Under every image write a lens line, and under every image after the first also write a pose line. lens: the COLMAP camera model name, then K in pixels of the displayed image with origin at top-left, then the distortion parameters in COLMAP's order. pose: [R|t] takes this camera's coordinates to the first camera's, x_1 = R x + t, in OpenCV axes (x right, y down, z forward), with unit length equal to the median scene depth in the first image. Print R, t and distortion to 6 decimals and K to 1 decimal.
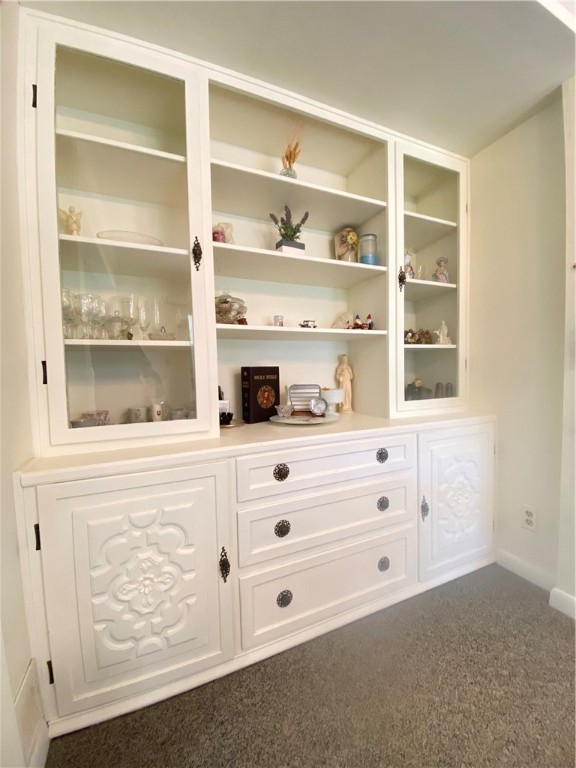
lens RADIAL K [[310.7, 0, 291.0], [0, 310.7, 384.3], [0, 0, 1]] dist [0.025473, -0.022720]
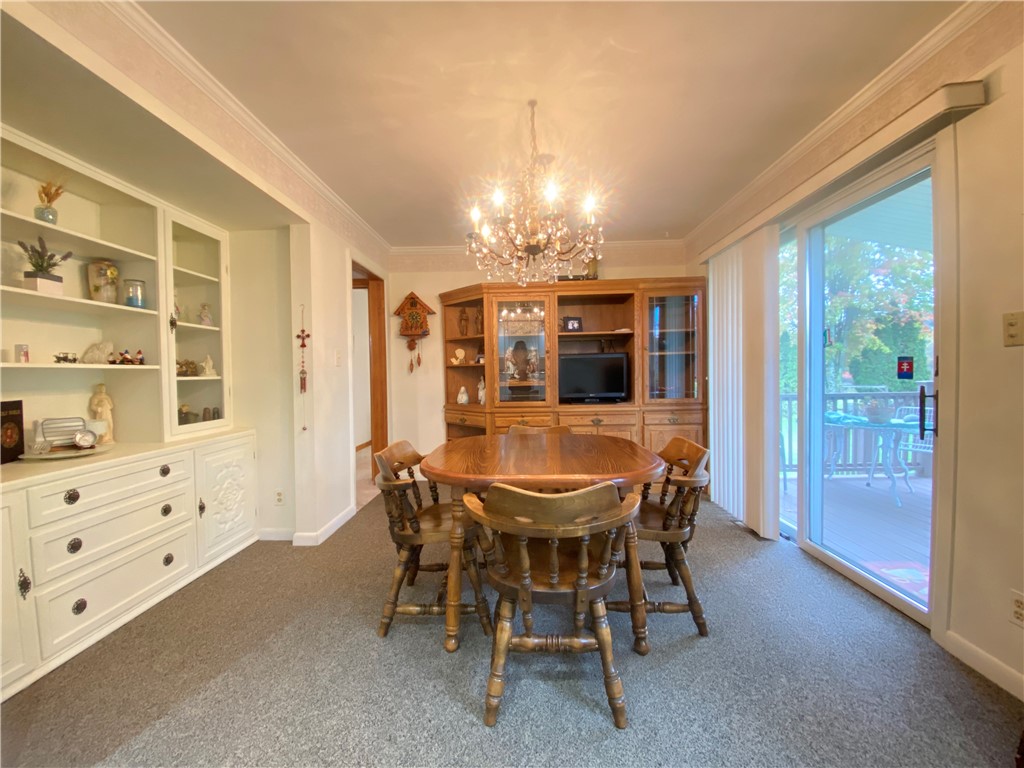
lens RADIAL K [[414.3, 0, 513.3], [0, 414.3, 385.3], [0, 0, 1]] dist [0.025473, -0.022720]
pose [[0.429680, -0.008317, 0.902943, -0.520355], [0.038475, 0.999218, -0.009105, -0.036589], [-0.902161, 0.038653, 0.429664, -0.837159]]
